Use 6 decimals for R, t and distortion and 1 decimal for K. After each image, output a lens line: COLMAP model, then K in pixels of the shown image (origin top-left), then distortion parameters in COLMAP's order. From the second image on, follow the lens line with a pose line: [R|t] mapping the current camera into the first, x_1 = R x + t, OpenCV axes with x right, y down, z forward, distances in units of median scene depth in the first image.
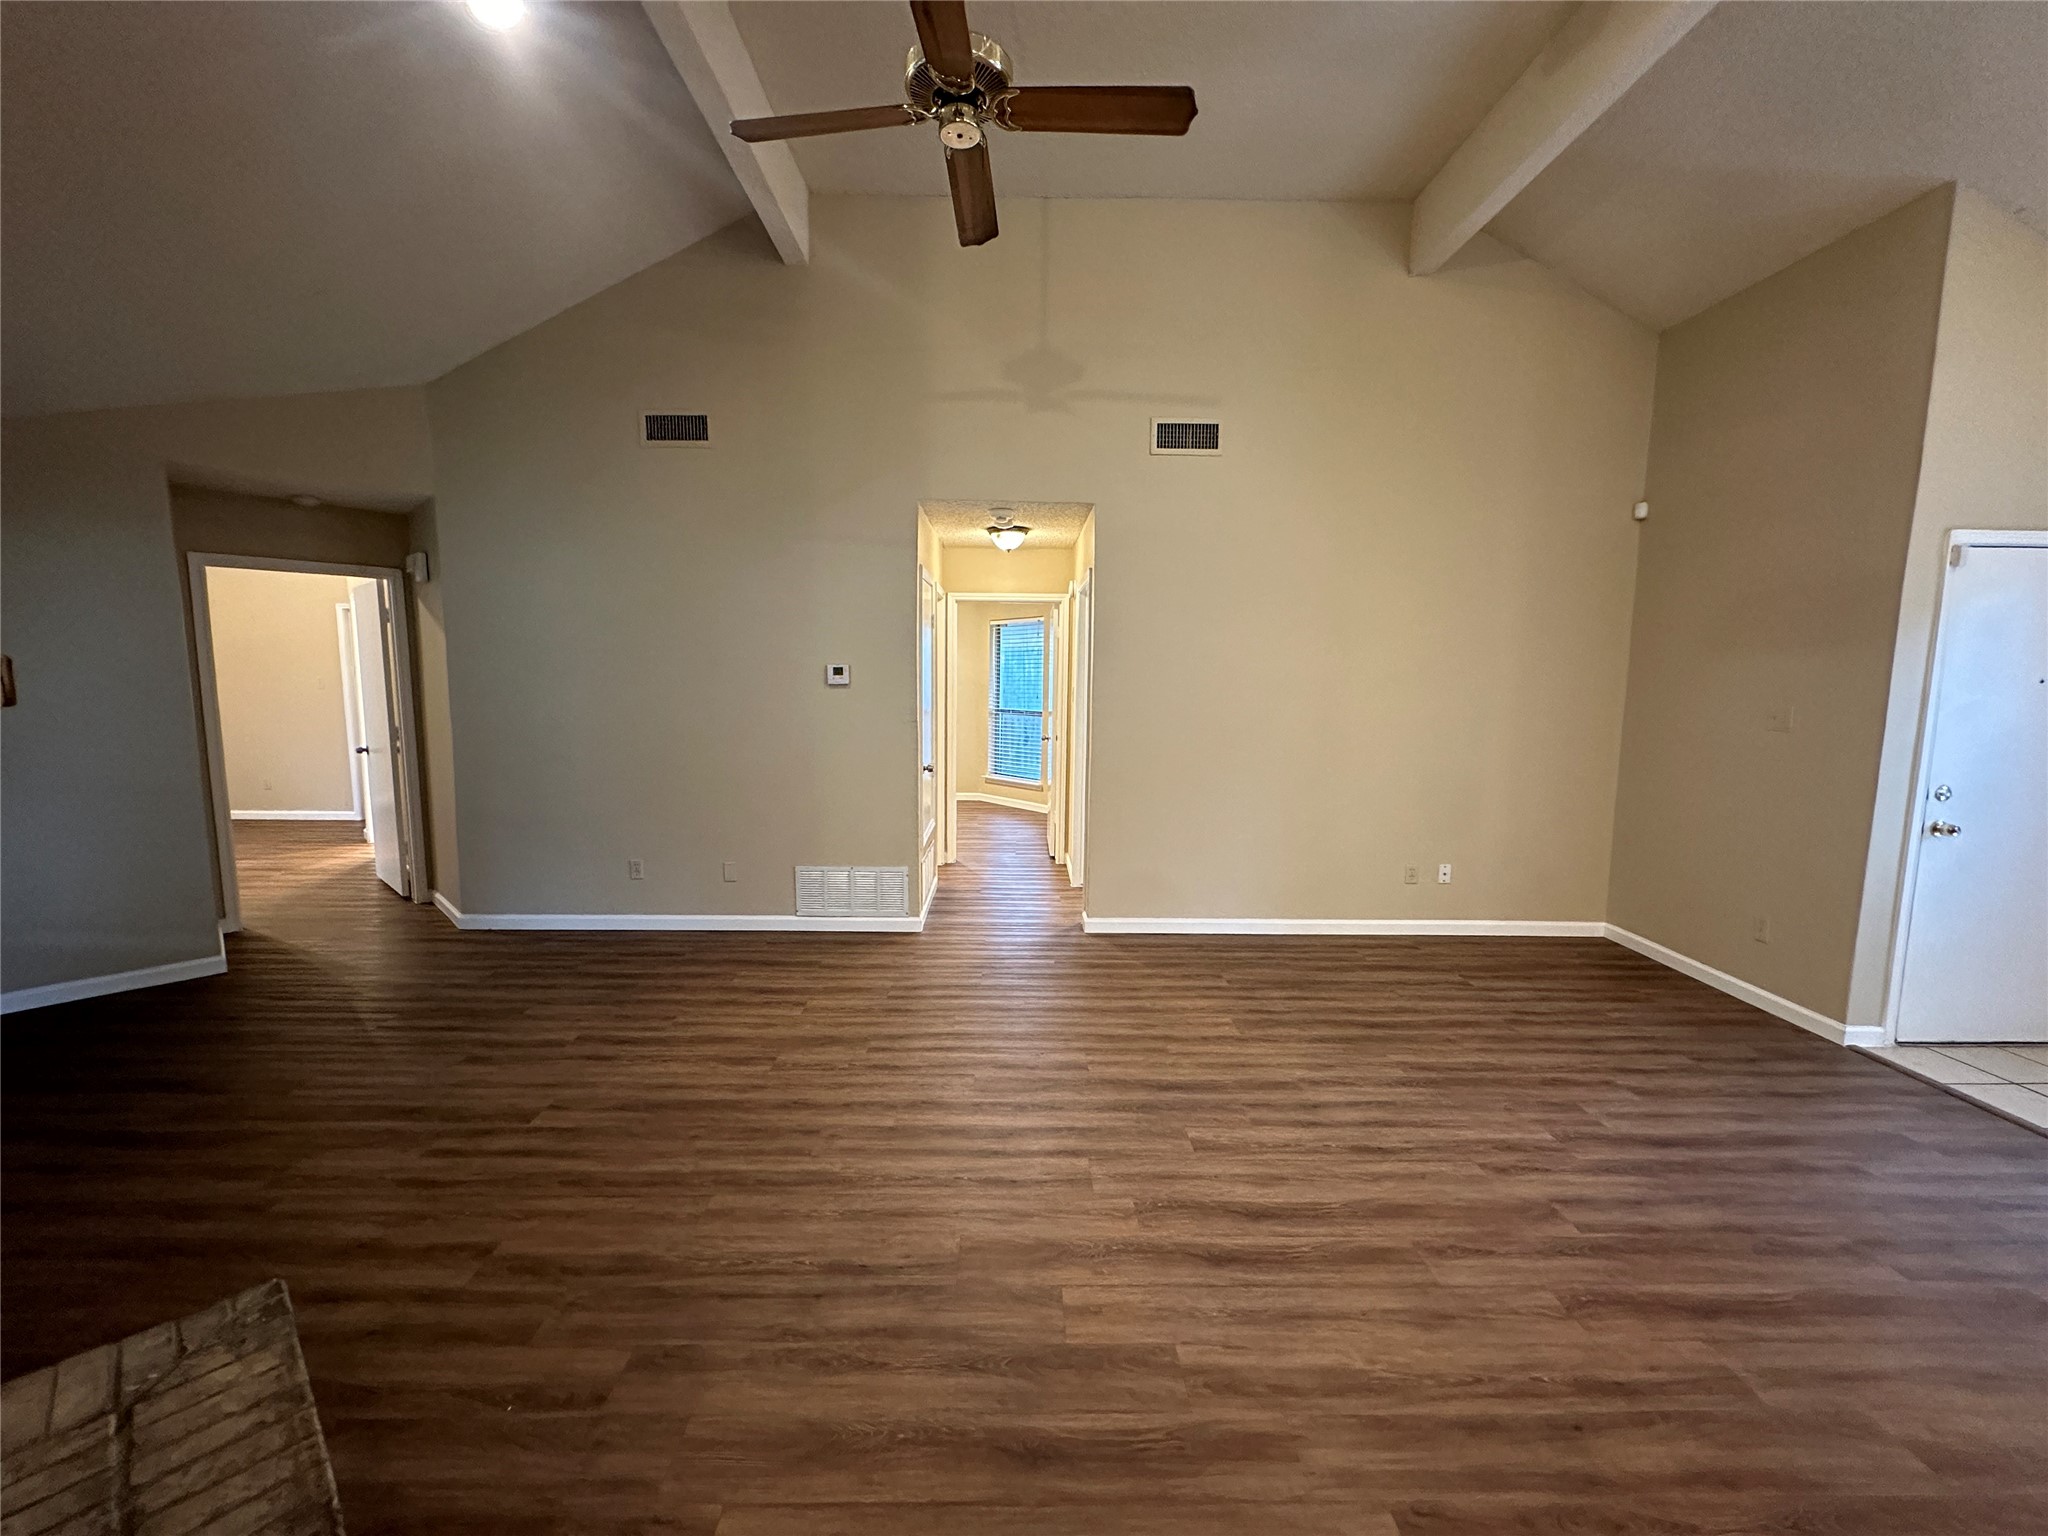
lens RADIAL K [[812.4, 0, 1017.6], [0, 812.4, 766.1], [0, 0, 1]] dist [-0.004065, 0.000773]
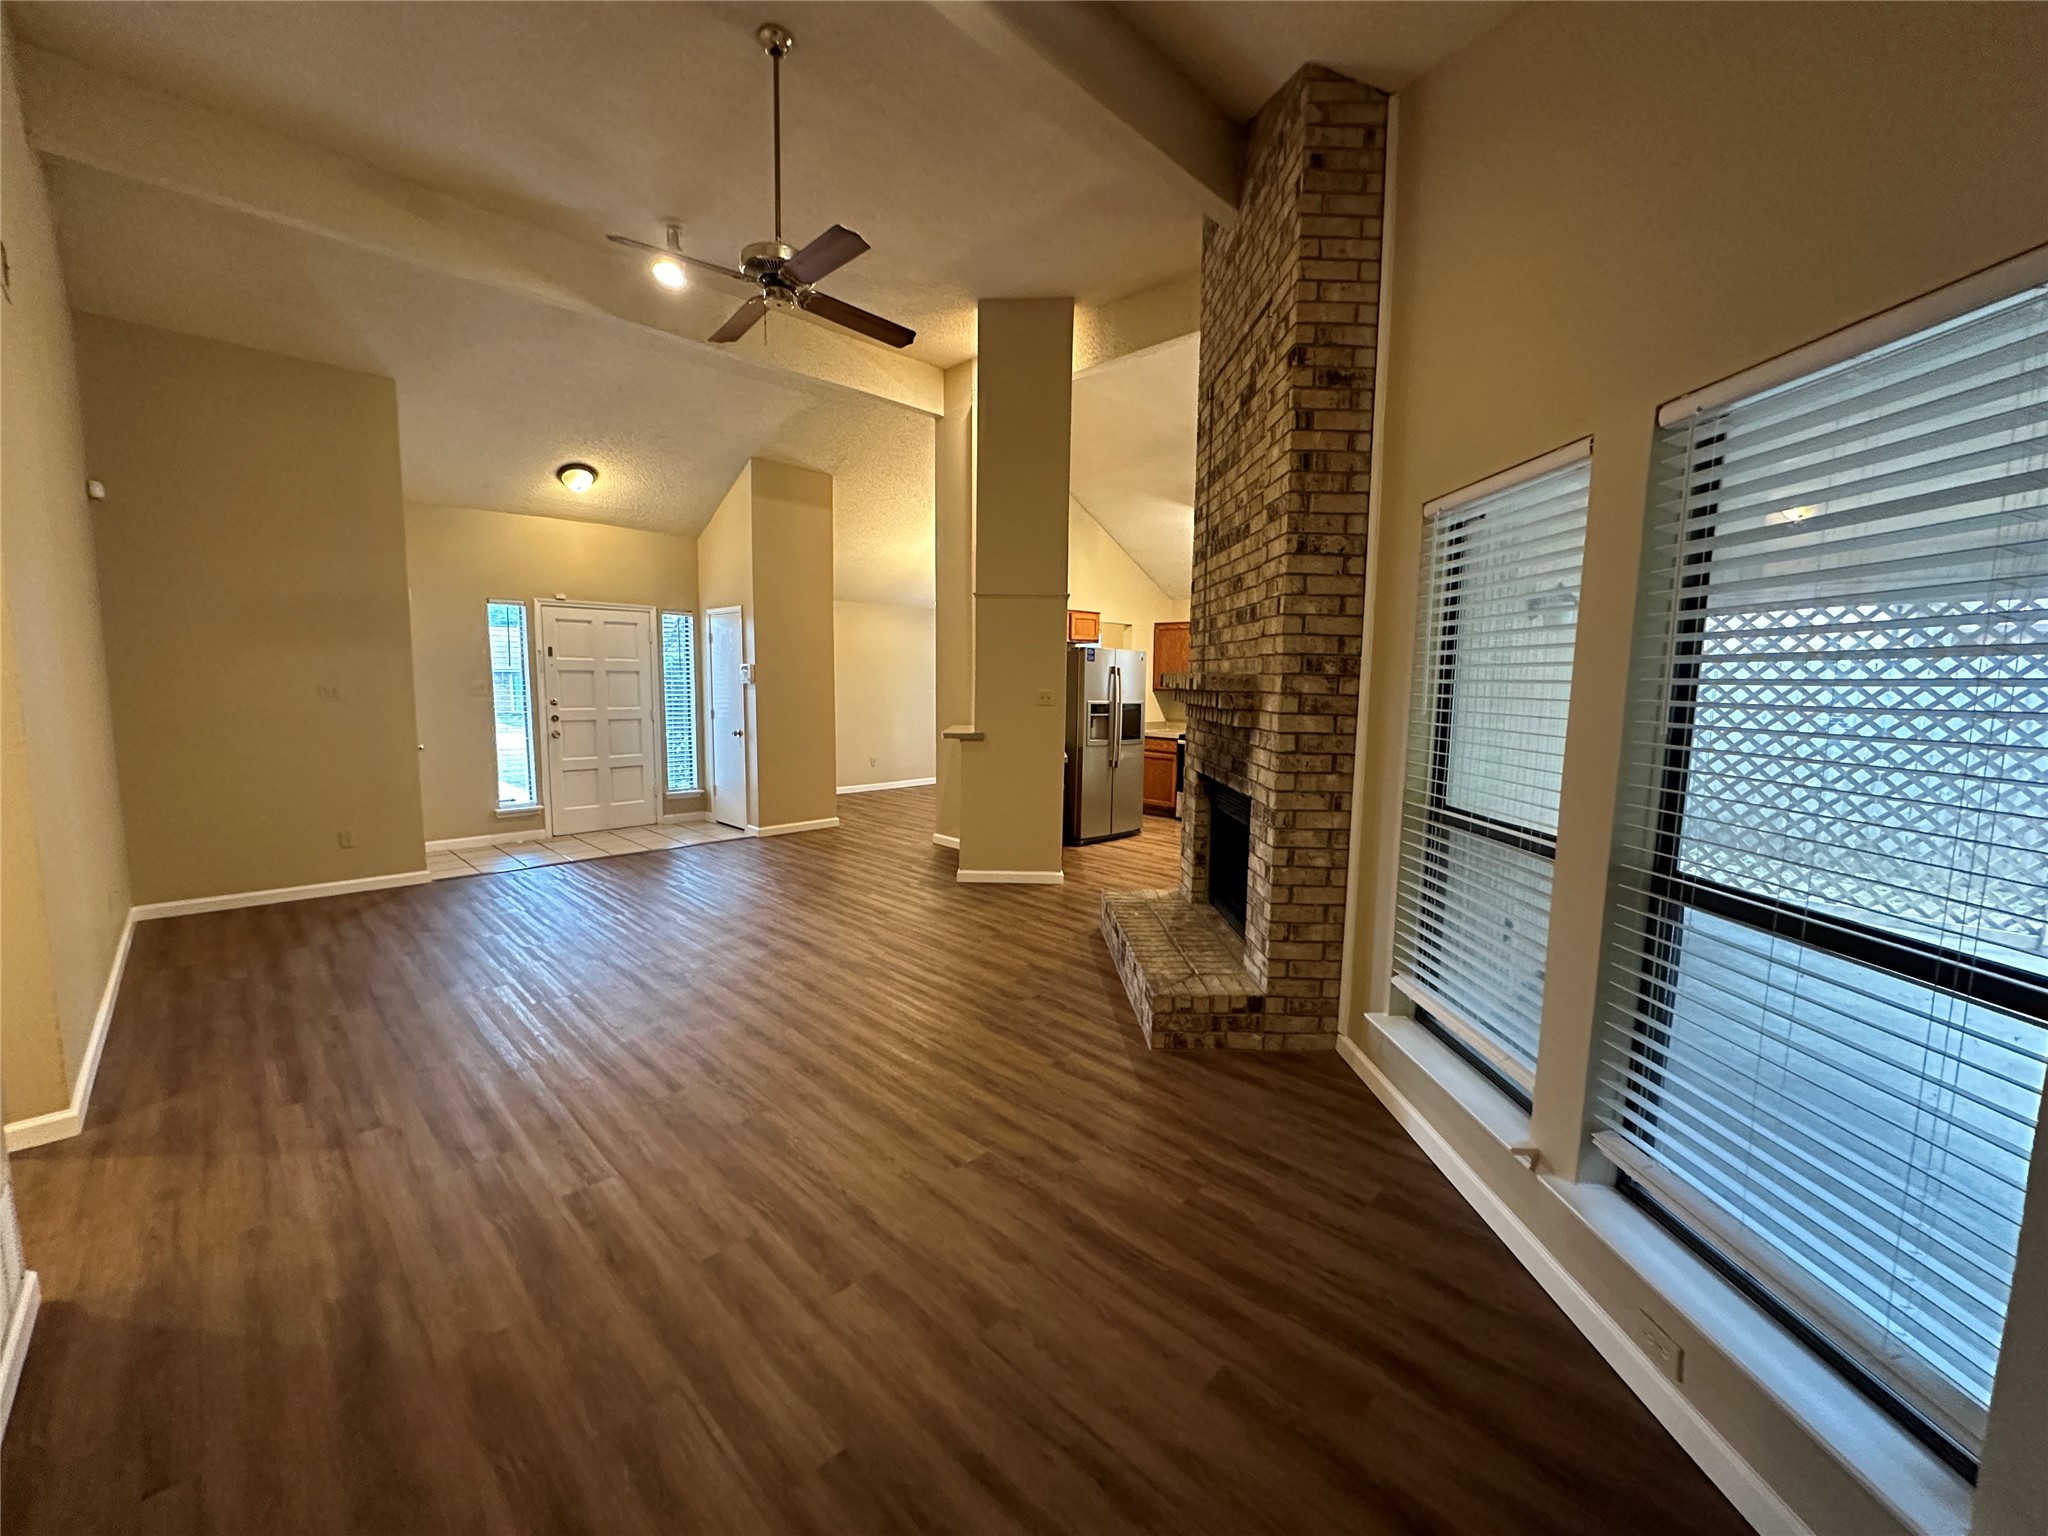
lens RADIAL K [[812.4, 0, 1020.9], [0, 812.4, 774.7], [0, 0, 1]] dist [-0.004065, 0.000773]
pose [[-0.701308, -0.107430, 0.704717, -1.025584], [0.058385, 0.976602, 0.206979, -0.150388], [-0.710463, 0.186301, -0.678626, 1.257573]]
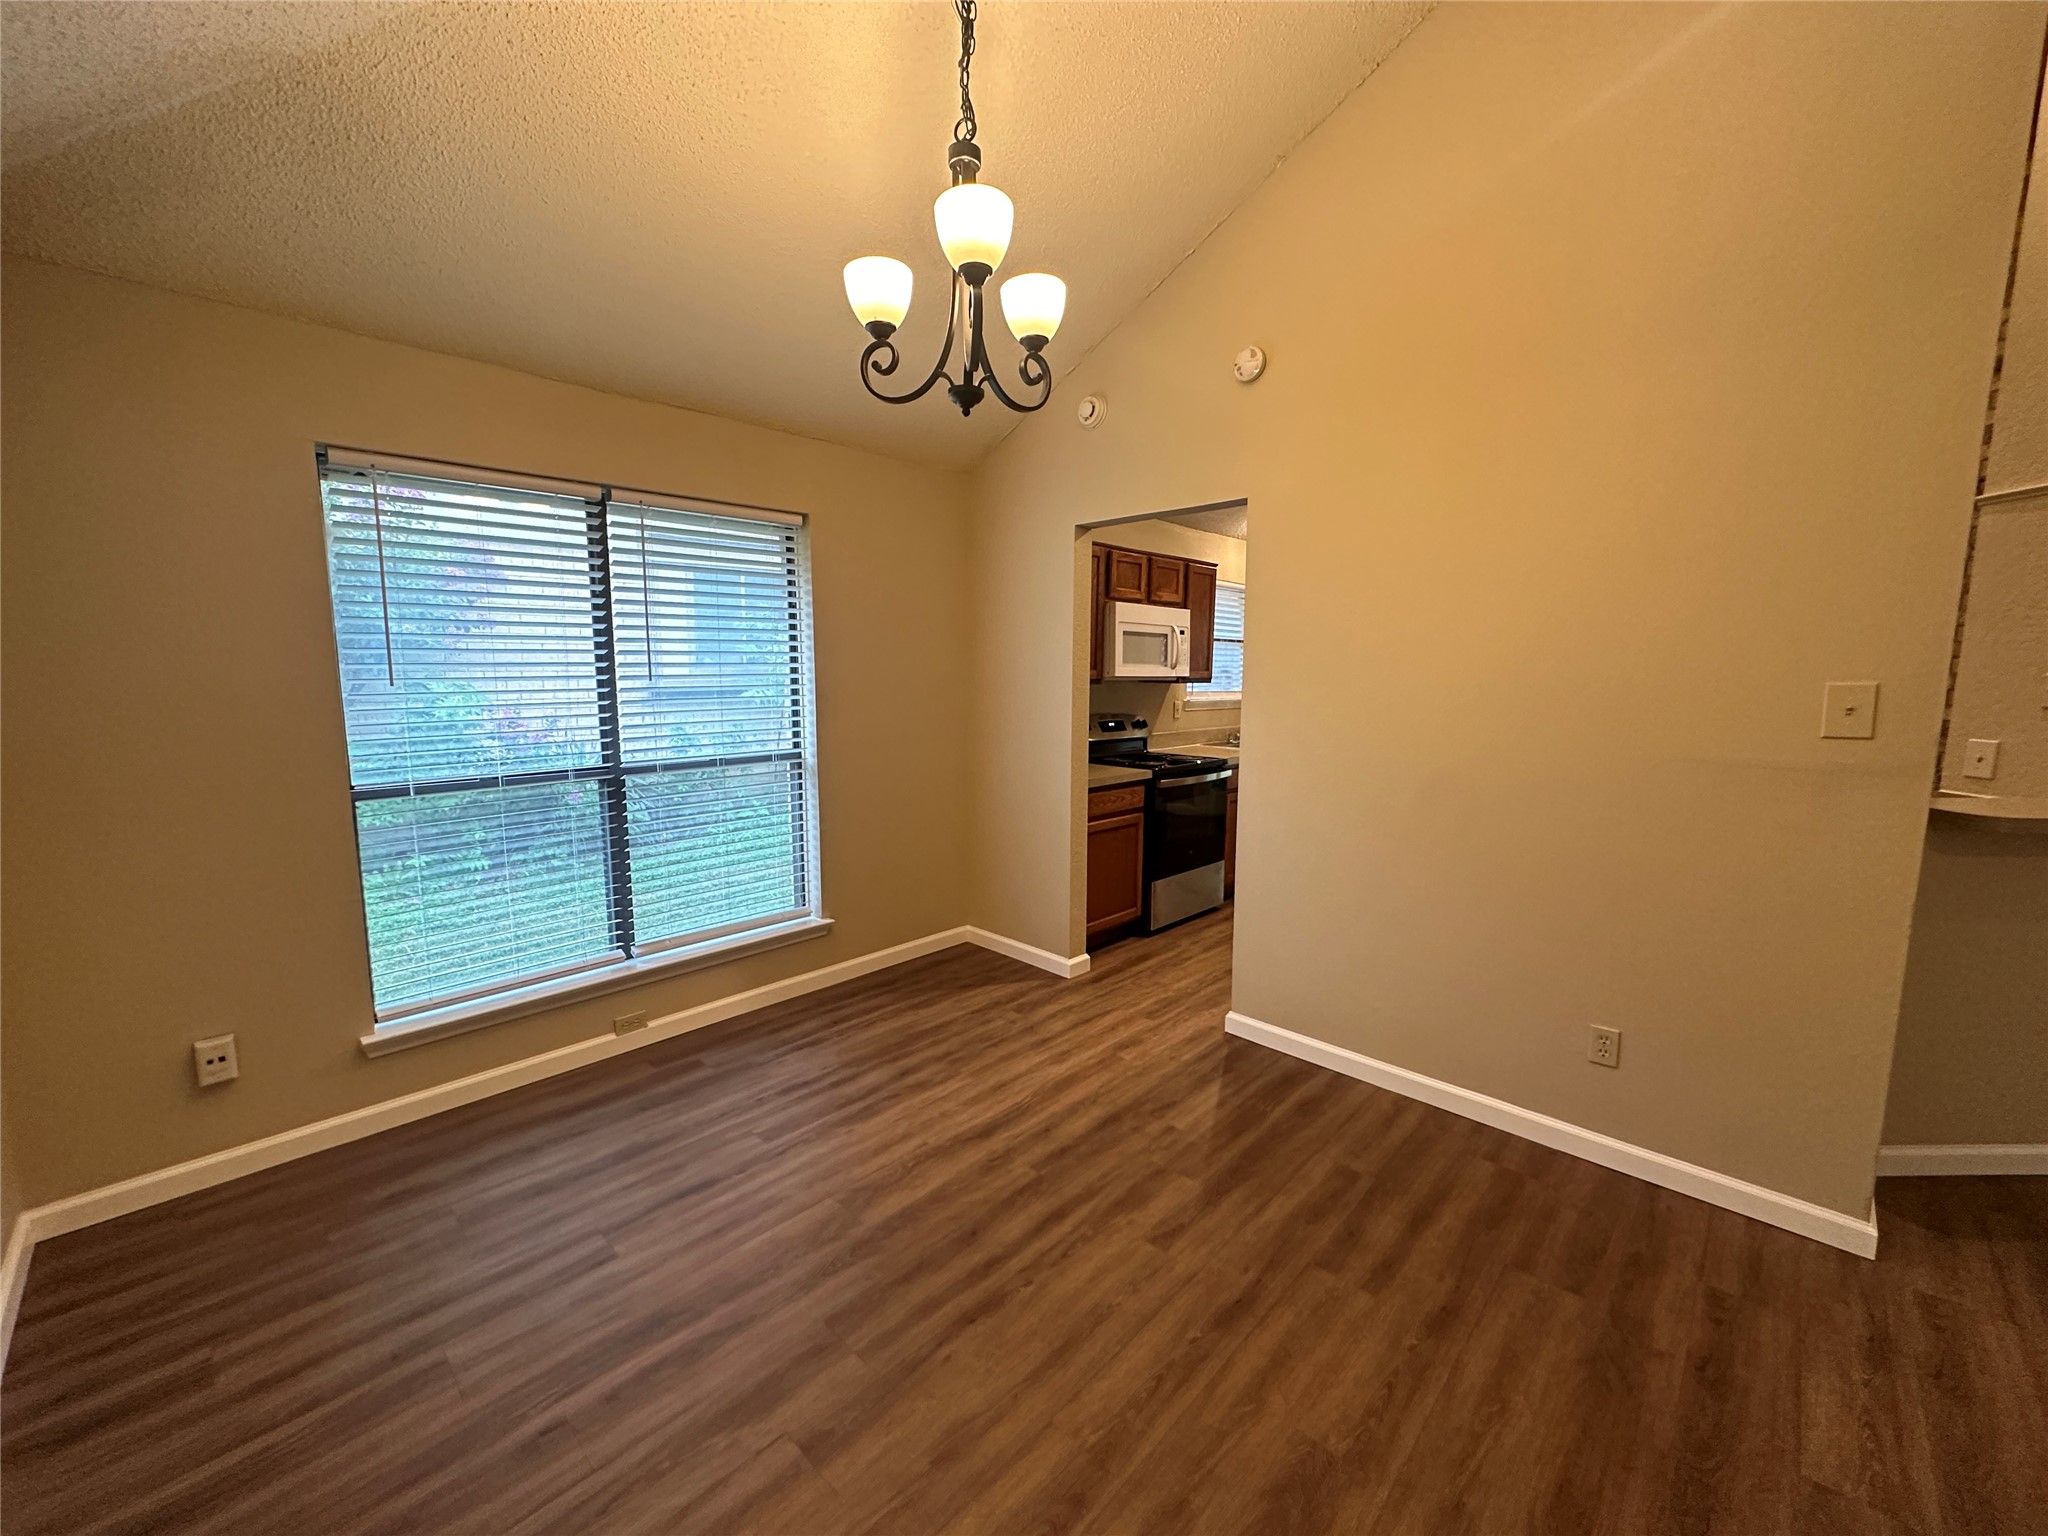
lens RADIAL K [[812.4, 0, 1021.0], [0, 812.4, 764.3], [0, 0, 1]] dist [-0.004065, 0.000773]
pose [[-0.699214, 0.071429, -0.711335, 1.523625], [-0.096496, 0.976461, 0.192903, 0.049890], [0.708370, 0.203521, -0.675863, -0.149289]]
